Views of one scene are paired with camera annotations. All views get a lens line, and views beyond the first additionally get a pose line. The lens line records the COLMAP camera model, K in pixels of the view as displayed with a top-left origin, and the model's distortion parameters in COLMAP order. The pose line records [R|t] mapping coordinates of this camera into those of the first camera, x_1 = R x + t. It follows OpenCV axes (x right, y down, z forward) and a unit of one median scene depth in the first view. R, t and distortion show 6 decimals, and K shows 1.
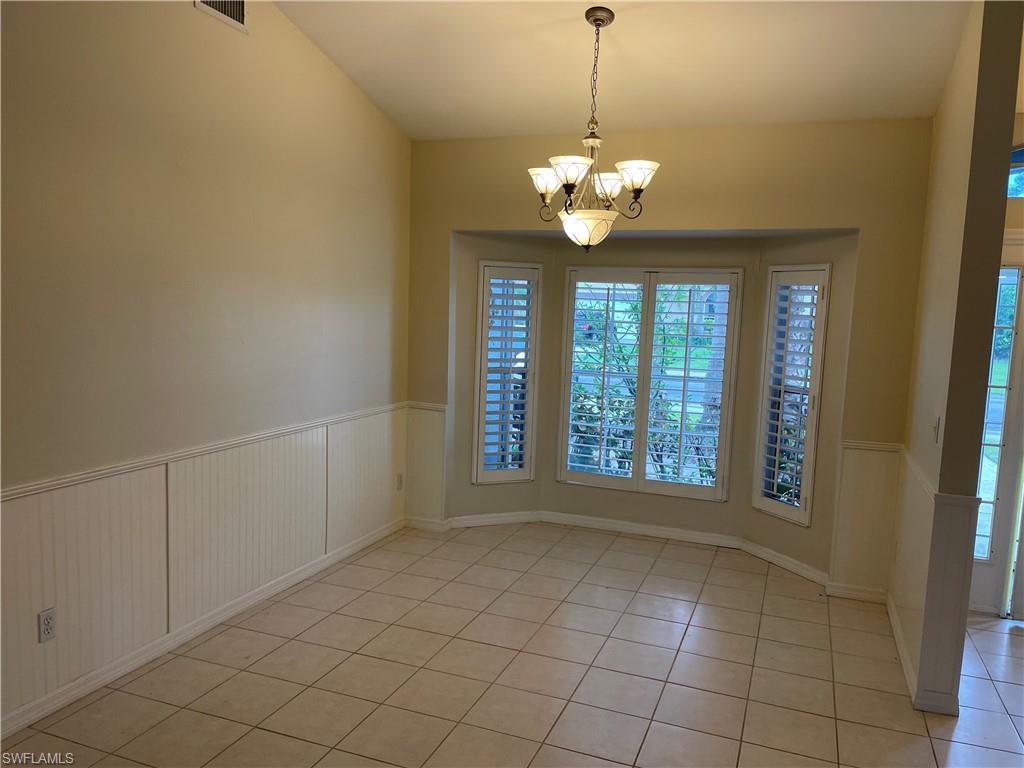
lens RADIAL K [[780.3, 0, 517.5], [0, 780.3, 390.4], [0, 0, 1]] dist [0.089838, -0.108857]
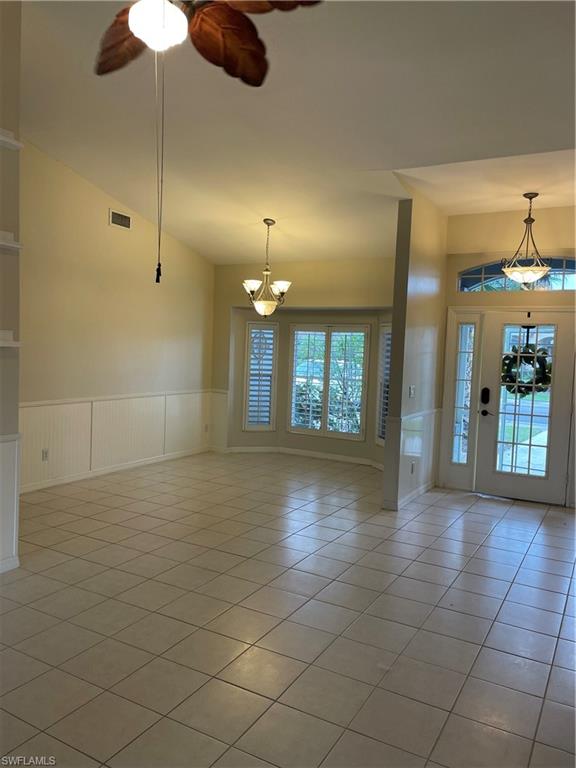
lens RADIAL K [[585.2, 0, 287.3], [0, 585.2, 379.7], [0, 0, 1]] dist [0.089838, -0.108857]
pose [[0.987635, 0.011549, -0.156348, 0.321450], [-0.020596, 0.998198, -0.056366, 0.078044], [0.155415, 0.058889, 0.986092, -0.529288]]
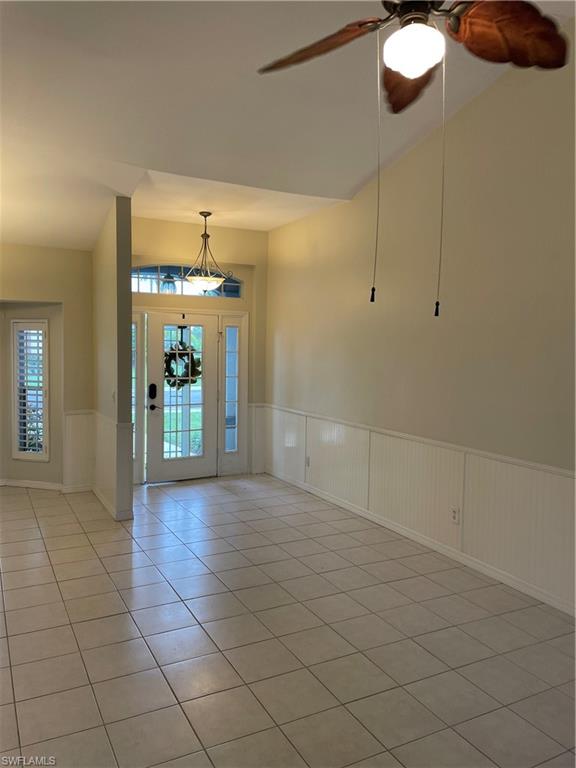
lens RADIAL K [[585.2, 0, 287.9], [0, 585.2, 377.3], [0, 0, 1]] dist [0.089838, -0.108857]
pose [[0.666659, -0.060371, 0.742914, -0.264848], [0.090888, 0.995861, -0.000632, 0.028339], [-0.739801, 0.067943, 0.669387, -0.338449]]
